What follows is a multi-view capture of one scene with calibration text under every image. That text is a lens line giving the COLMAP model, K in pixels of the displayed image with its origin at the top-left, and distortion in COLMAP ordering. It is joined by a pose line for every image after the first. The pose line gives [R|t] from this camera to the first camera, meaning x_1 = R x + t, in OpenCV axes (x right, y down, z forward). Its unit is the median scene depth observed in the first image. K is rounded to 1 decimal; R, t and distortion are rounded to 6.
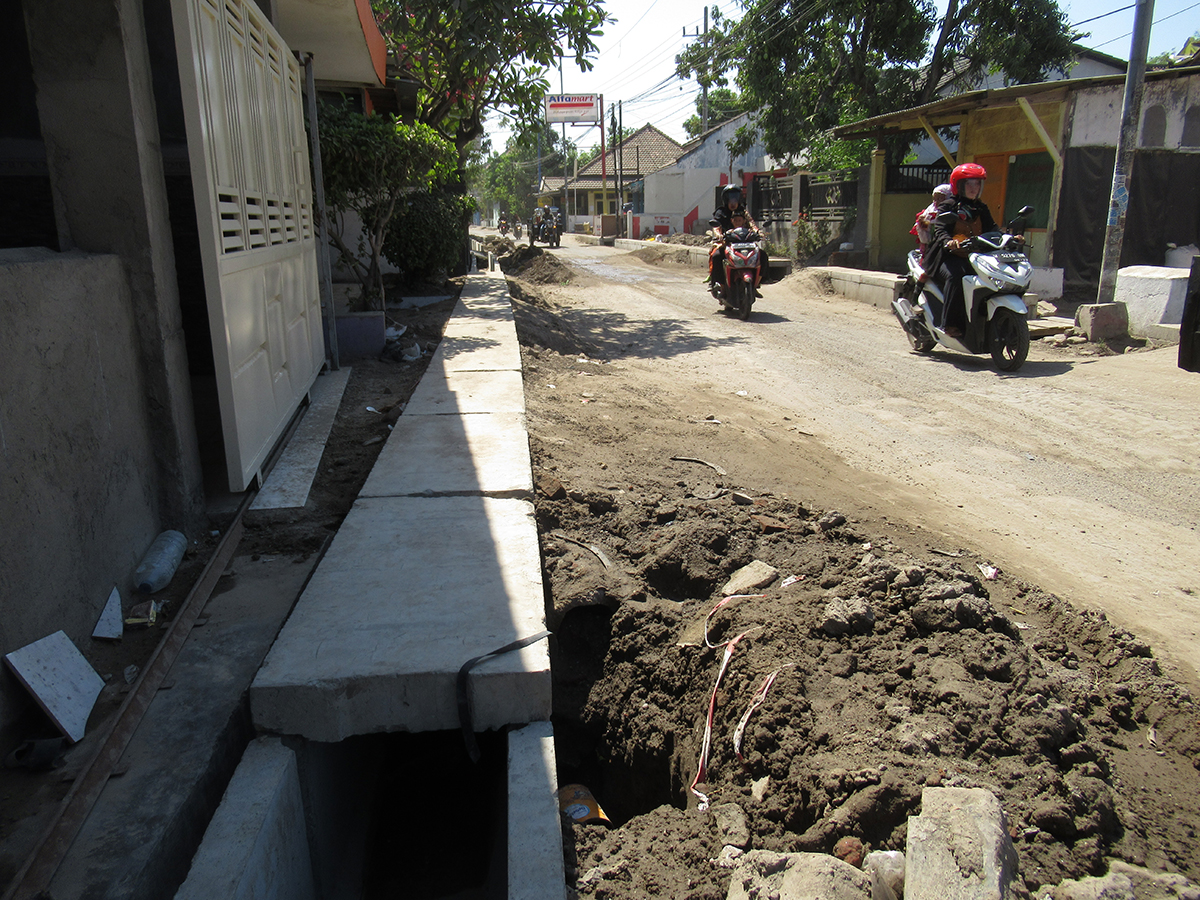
lens RADIAL K [[913.0, 0, 600.0], [0, 913.0, 450.0], [0, 0, 1]] dist [0.004490, -0.008069]
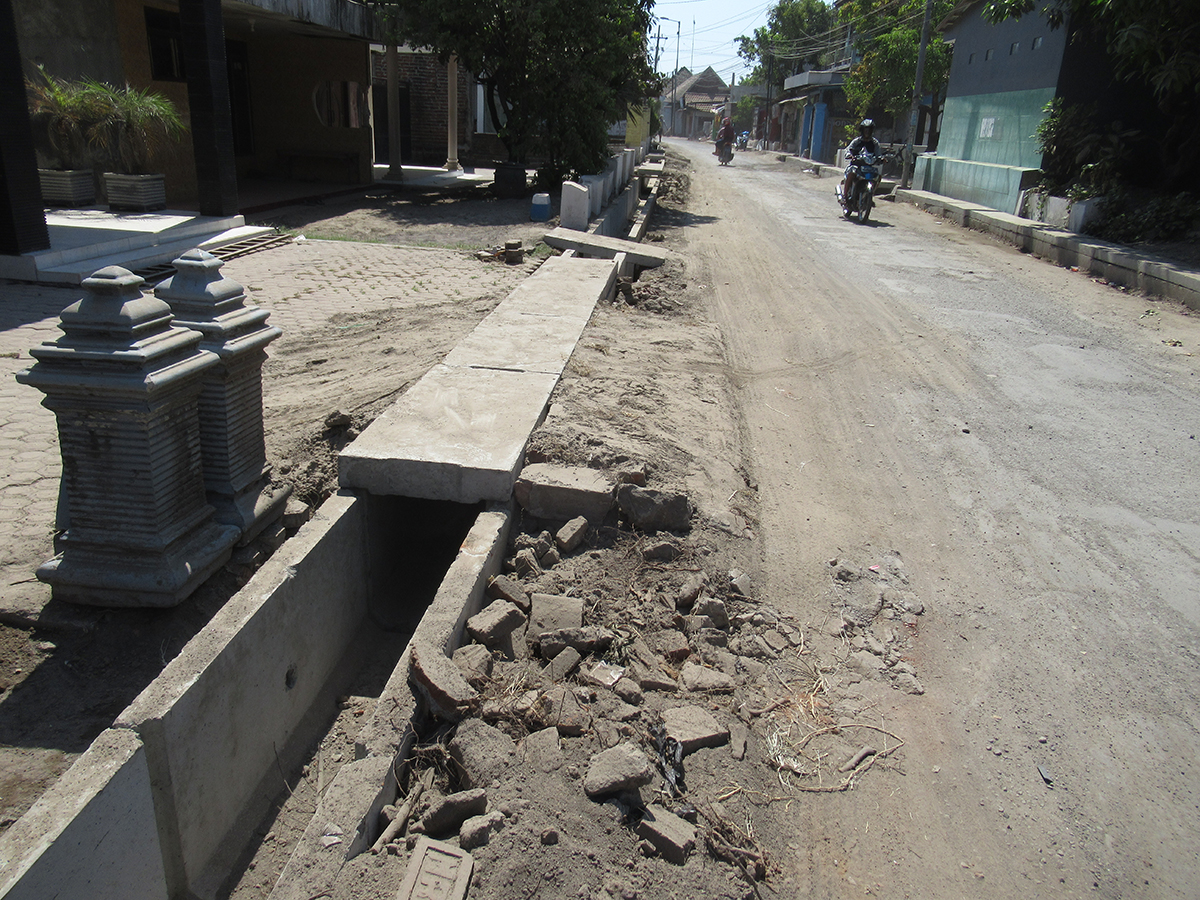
lens RADIAL K [[912.6, 0, 600.0], [0, 912.6, 450.0], [0, 0, 1]] dist [-0.008273, 0.001213]
pose [[0.952721, 0.158619, -0.259158, -0.216282], [-0.134034, 0.984848, 0.110045, -0.345152], [0.272686, -0.070107, 0.959545, 1.348807]]
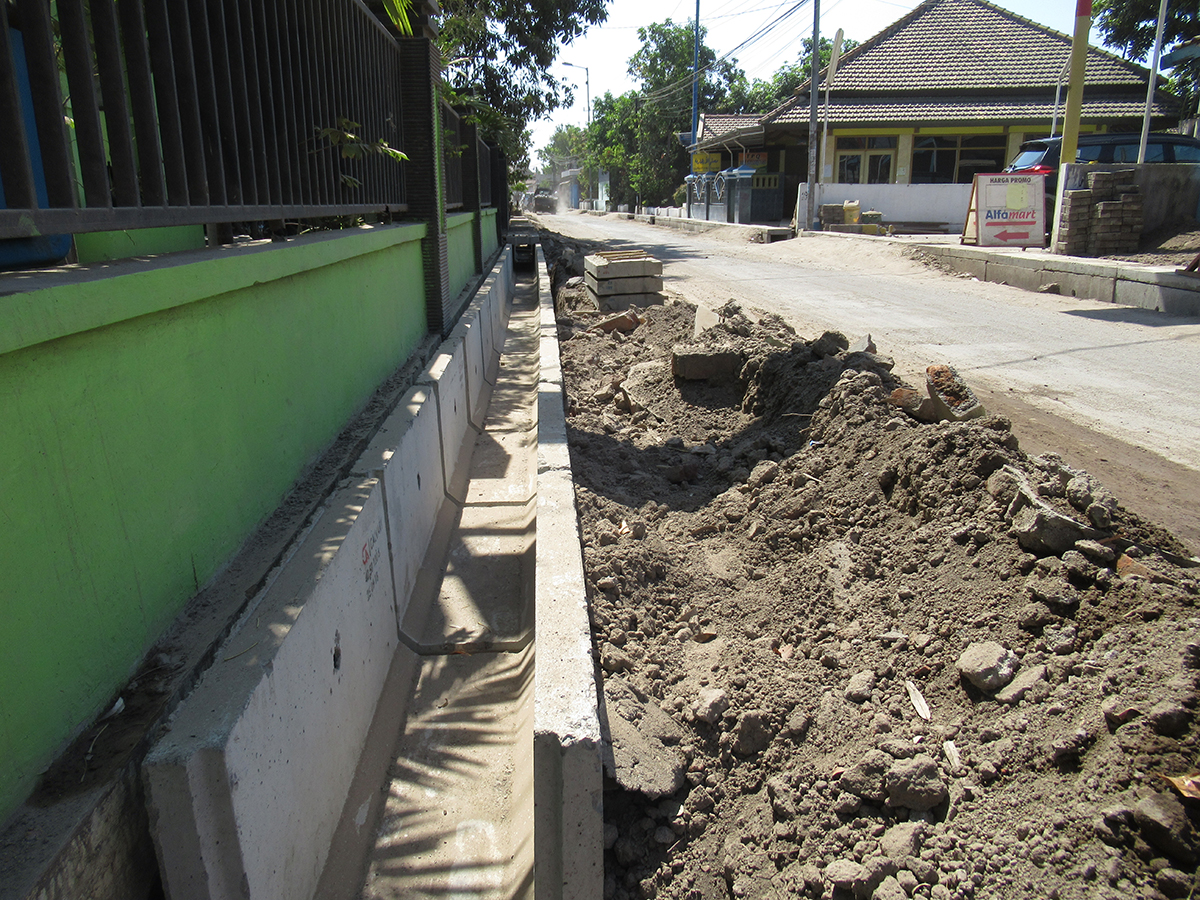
lens RADIAL K [[913.0, 0, 600.0], [0, 913.0, 450.0], [0, 0, 1]] dist [0.004490, -0.008069]
pose [[0.994425, 0.035583, -0.099260, -0.072966], [-0.033898, 0.999252, 0.018608, -0.139390], [0.099848, -0.015140, 0.994887, 0.569203]]
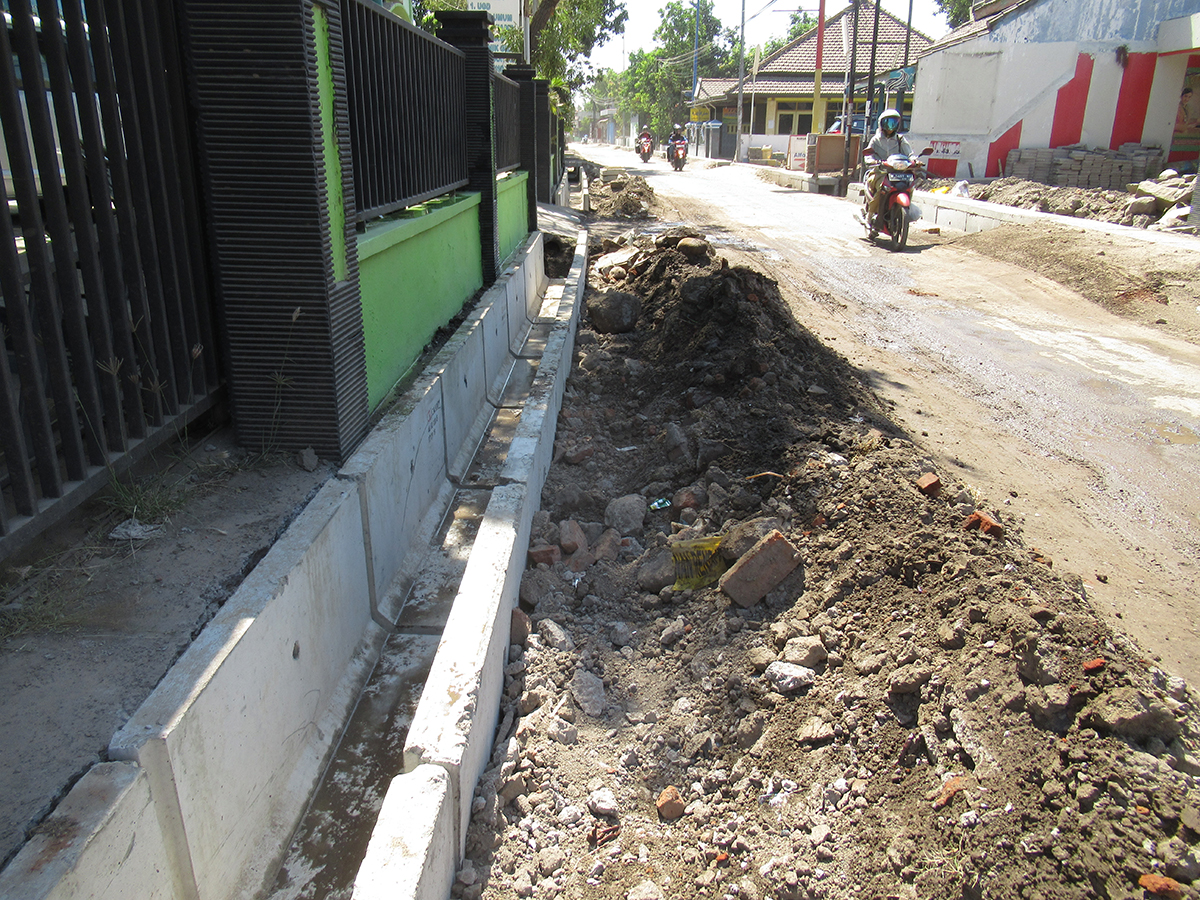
lens RADIAL K [[913.0, 0, 600.0], [0, 913.0, 450.0], [0, 0, 1]] dist [0.004490, -0.008069]
pose [[0.988773, 0.069121, -0.132474, -0.029288], [-0.057981, 0.994591, 0.086182, -0.079179], [0.137715, -0.077533, 0.987433, 0.309990]]
